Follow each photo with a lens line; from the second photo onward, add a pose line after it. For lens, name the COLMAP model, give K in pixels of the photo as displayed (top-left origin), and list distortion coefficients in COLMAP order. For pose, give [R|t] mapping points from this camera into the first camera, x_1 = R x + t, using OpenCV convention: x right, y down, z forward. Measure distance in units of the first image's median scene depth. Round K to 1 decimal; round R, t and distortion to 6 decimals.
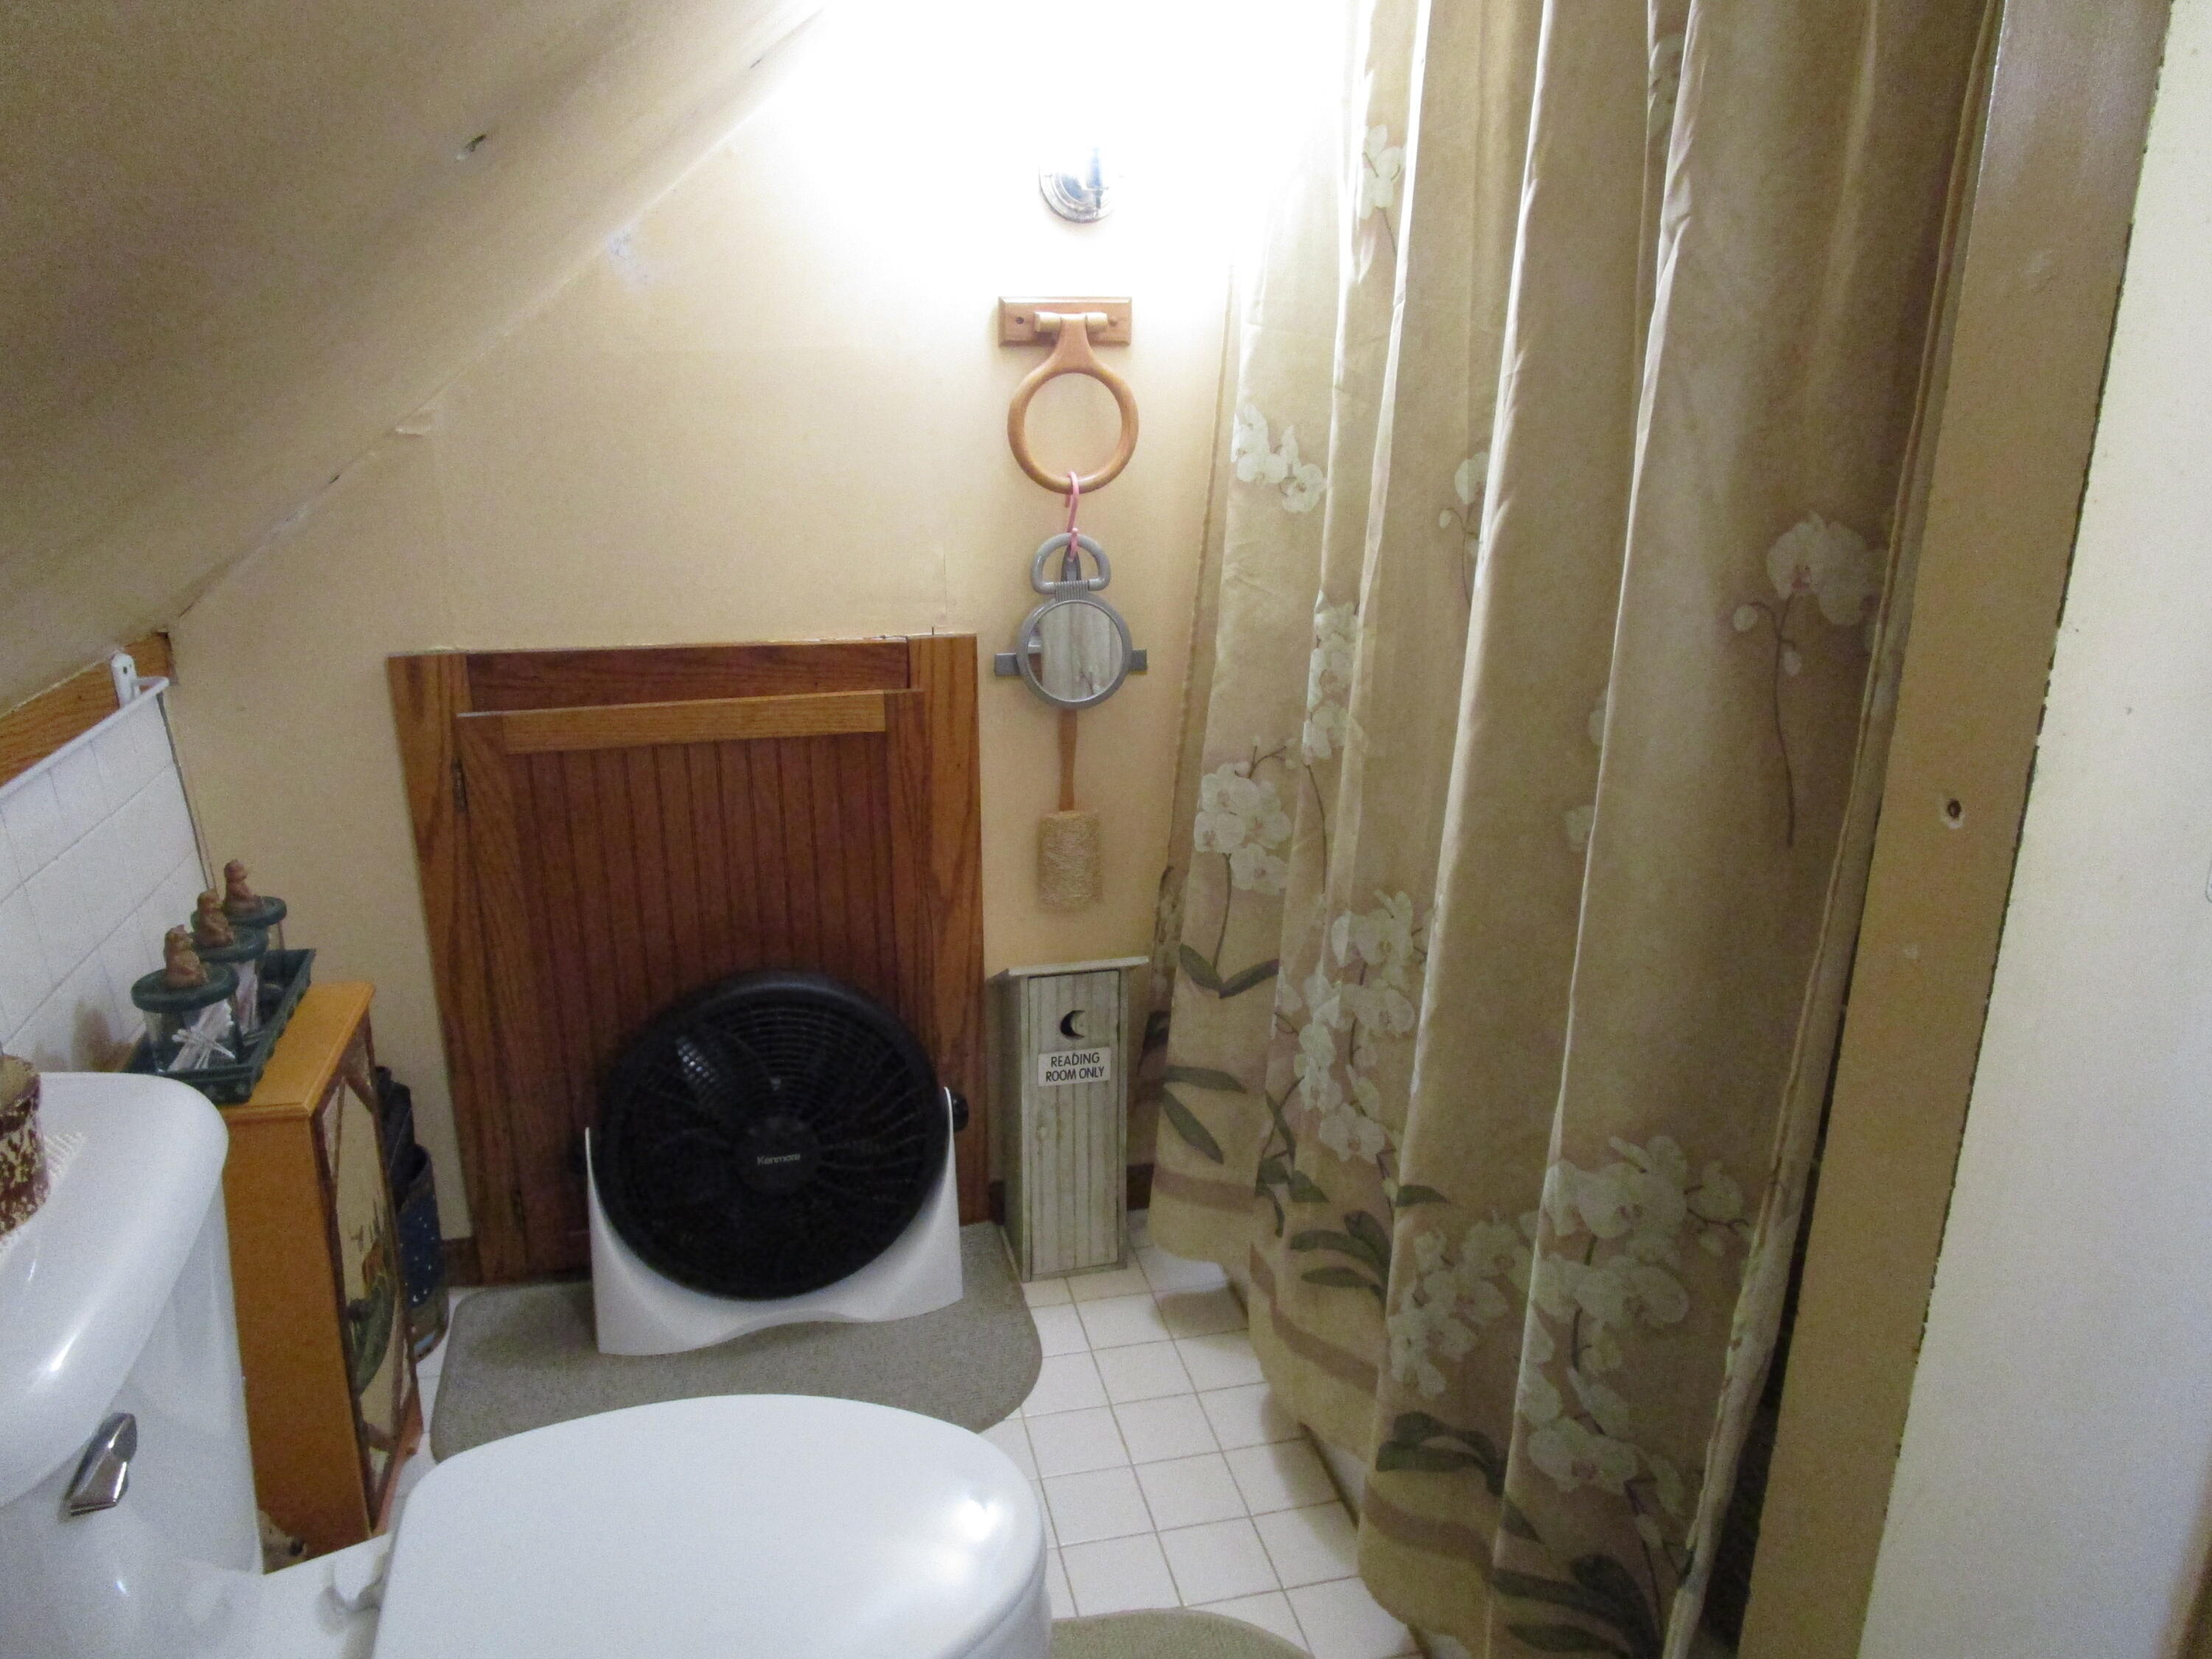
lens RADIAL K [[1571.6, 0, 1101.7], [0, 1571.6, 831.8], [0, 0, 1]] dist [-0.026612, 0.008651]
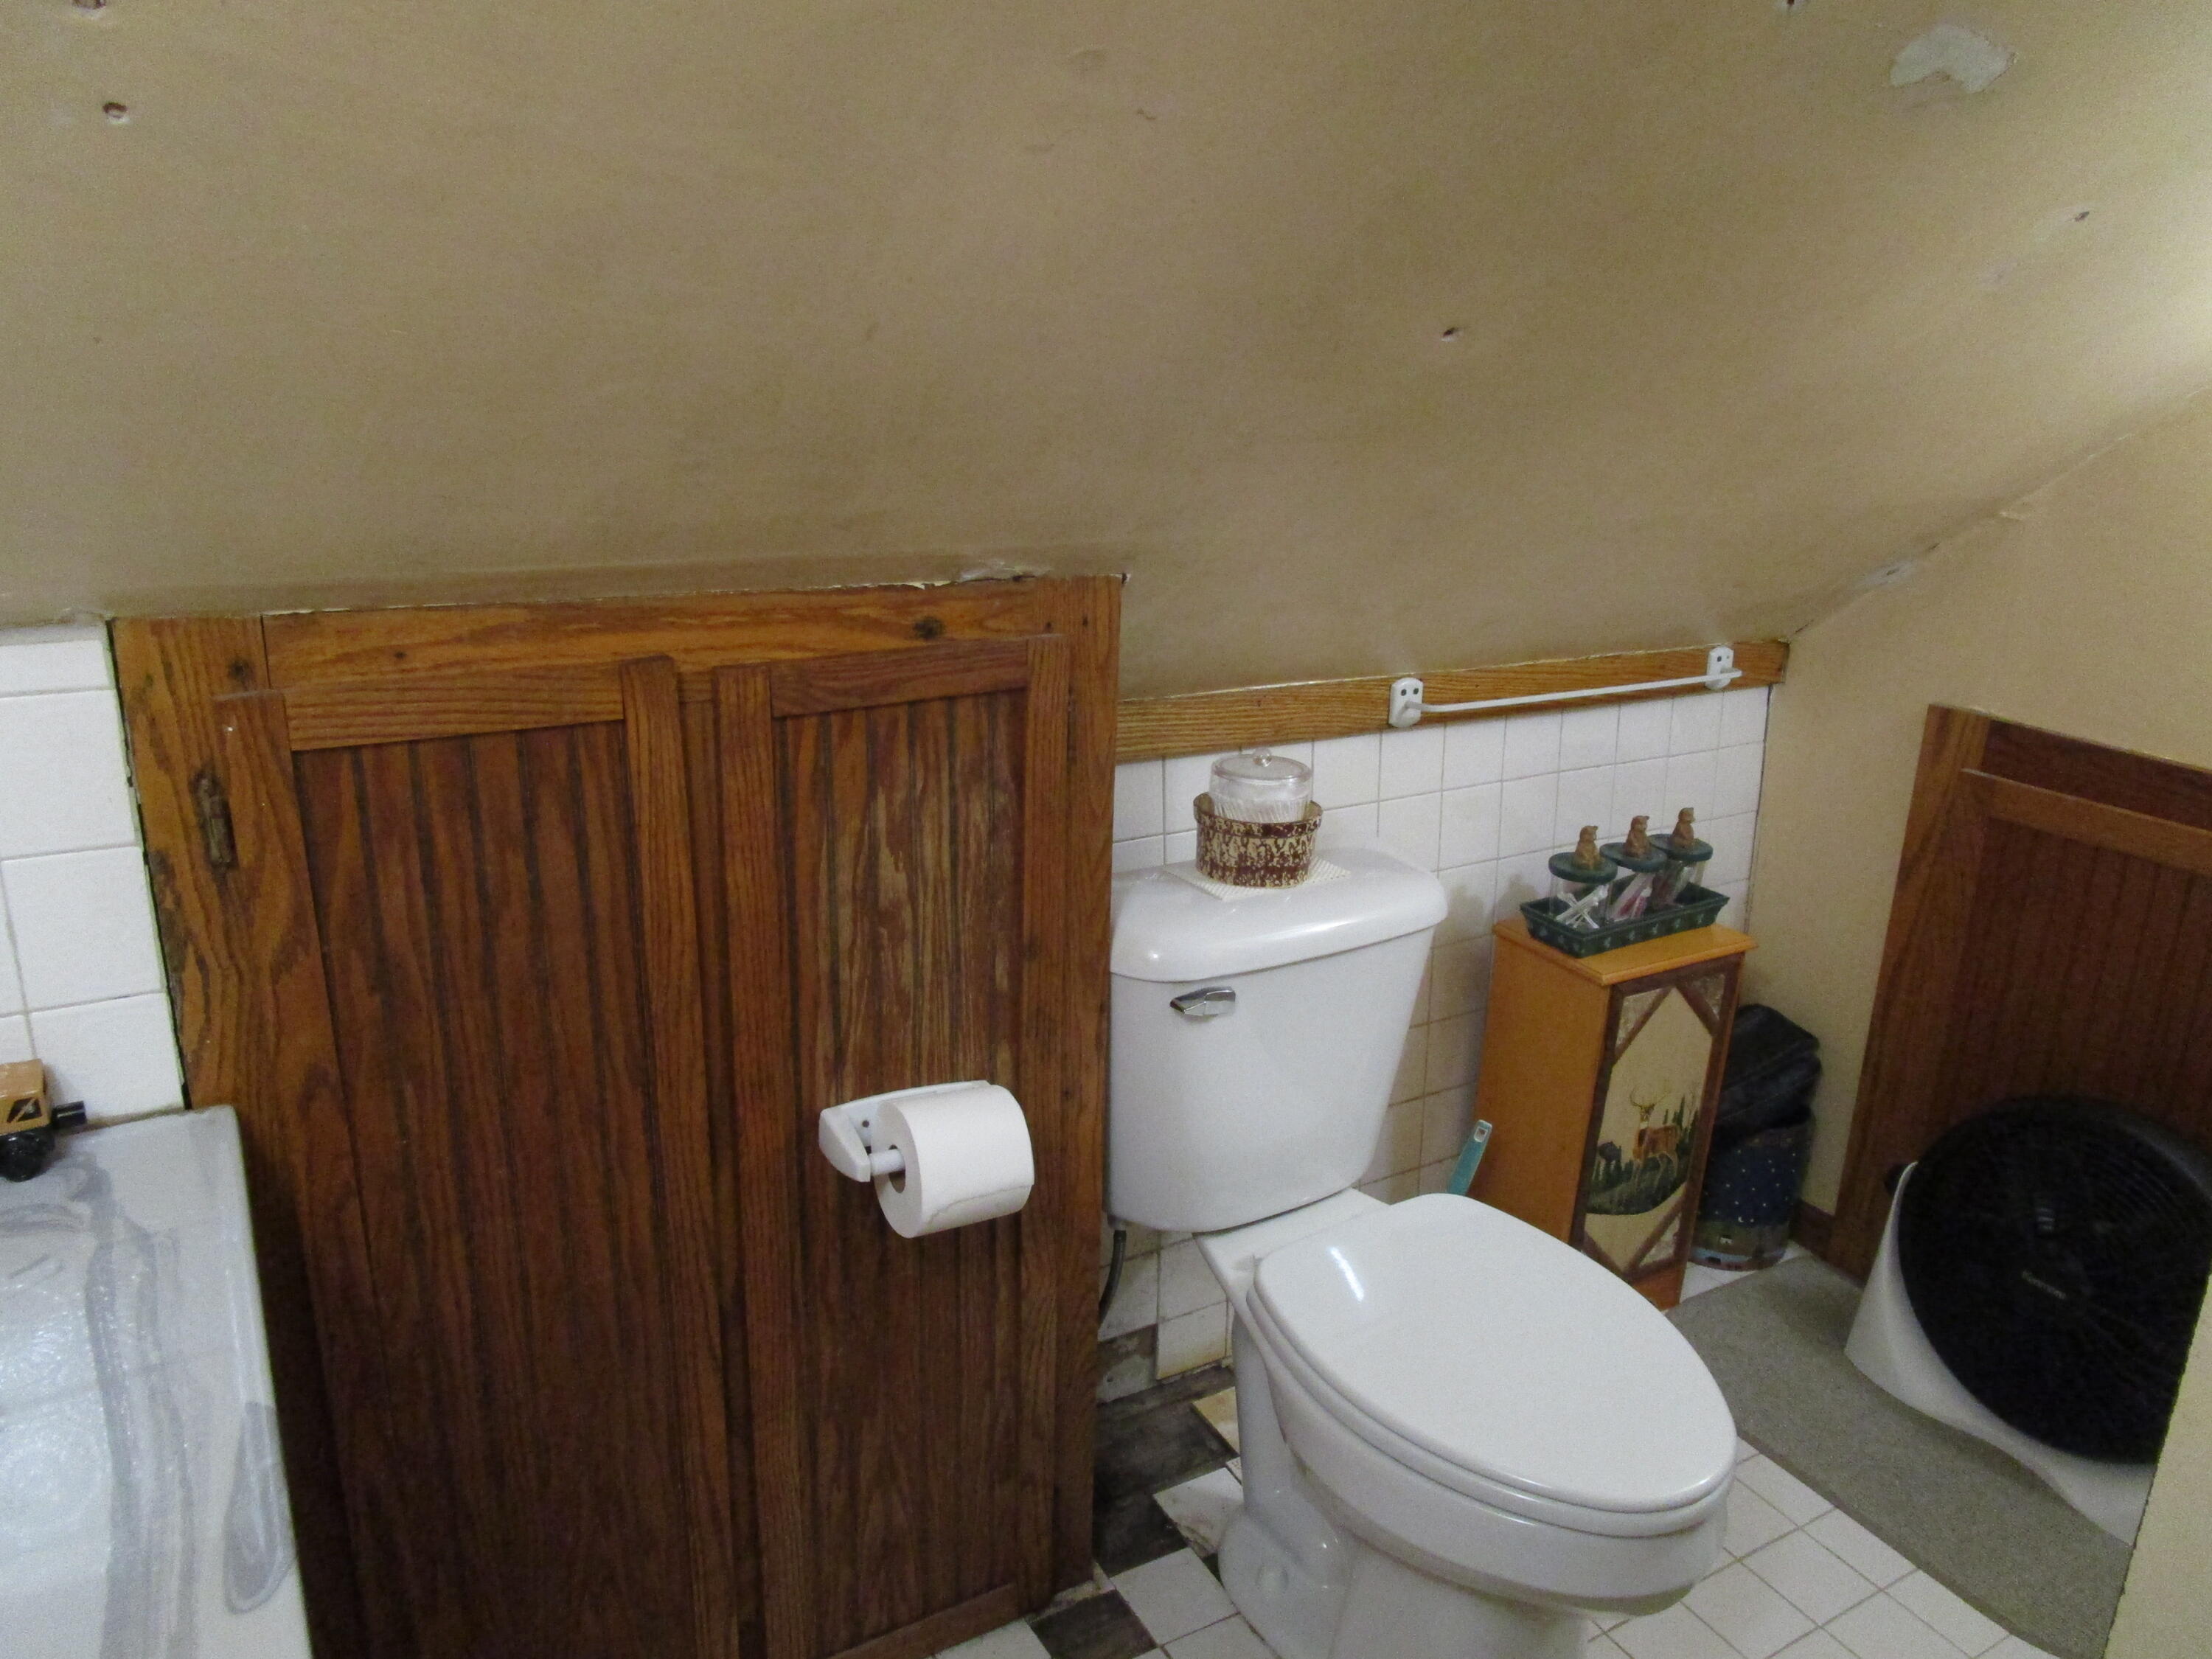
lens RADIAL K [[1571.6, 0, 1106.9], [0, 1571.6, 826.1], [0, 0, 1]] dist [-0.026612, 0.008651]
pose [[0.288031, 0.296224, -0.910653, 0.438256], [-0.328910, 0.923705, 0.196439, -0.055052], [0.899364, 0.242942, 0.363487, 0.061752]]
